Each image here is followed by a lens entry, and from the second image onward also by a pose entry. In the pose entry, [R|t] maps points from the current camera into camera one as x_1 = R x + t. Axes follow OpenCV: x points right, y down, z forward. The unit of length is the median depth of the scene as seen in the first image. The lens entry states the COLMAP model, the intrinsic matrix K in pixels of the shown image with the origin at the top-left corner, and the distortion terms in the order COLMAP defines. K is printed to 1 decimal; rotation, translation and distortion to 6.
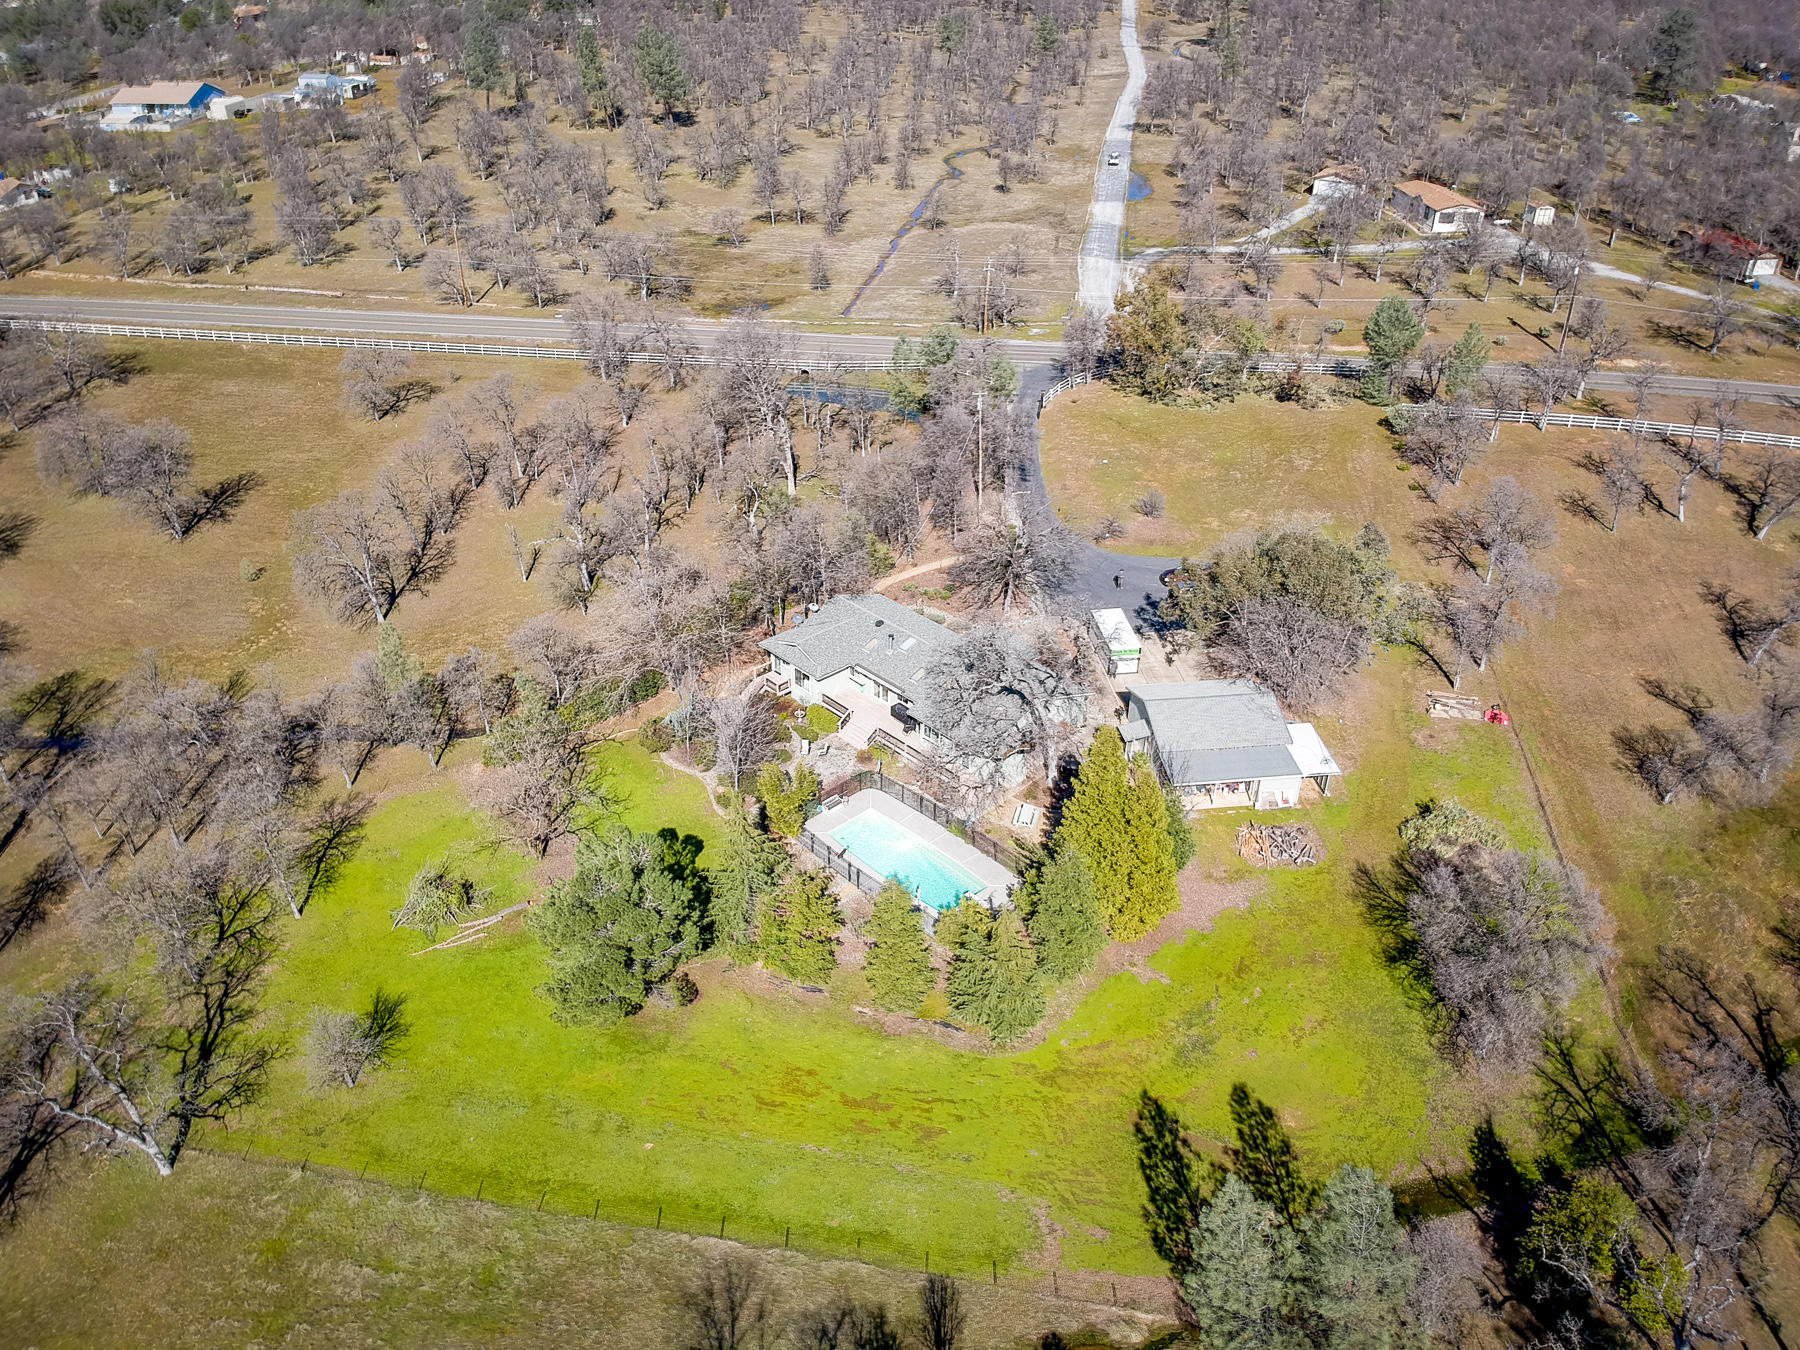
lens RADIAL K [[1362.5, 0, 910.5], [0, 1362.5, 631.6], [0, 0, 1]] dist [0.071774, -0.152142]
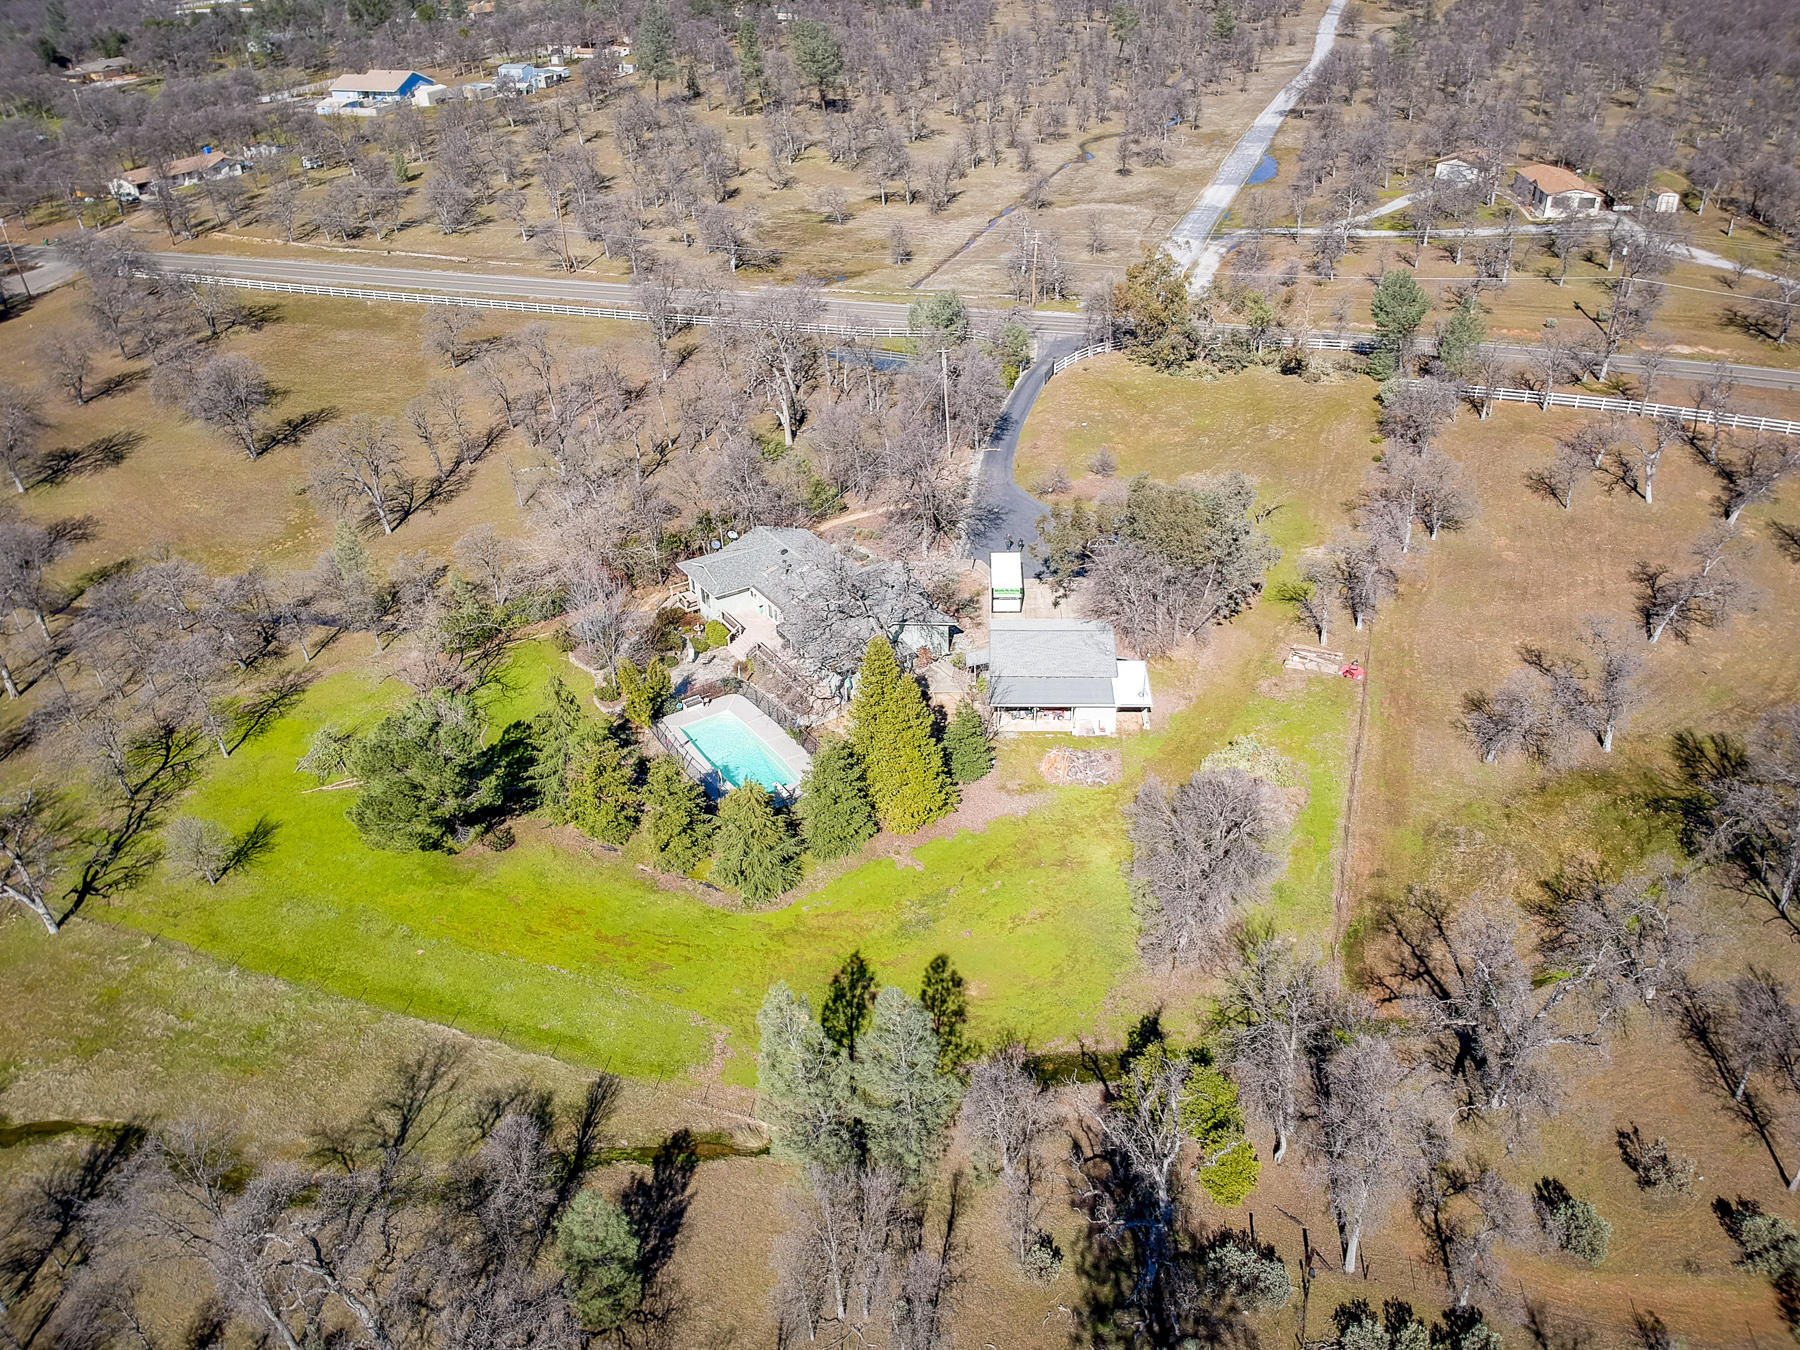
lens RADIAL K [[1362.5, 0, 910.5], [0, 1362.5, 631.6], [0, 0, 1]] dist [0.071774, -0.152142]
pose [[0.983517, 0.061600, -0.169998, 0.212861], [-0.061157, 0.998097, 0.007844, 0.034353], [0.170158, 0.002682, 0.985413, -0.046806]]
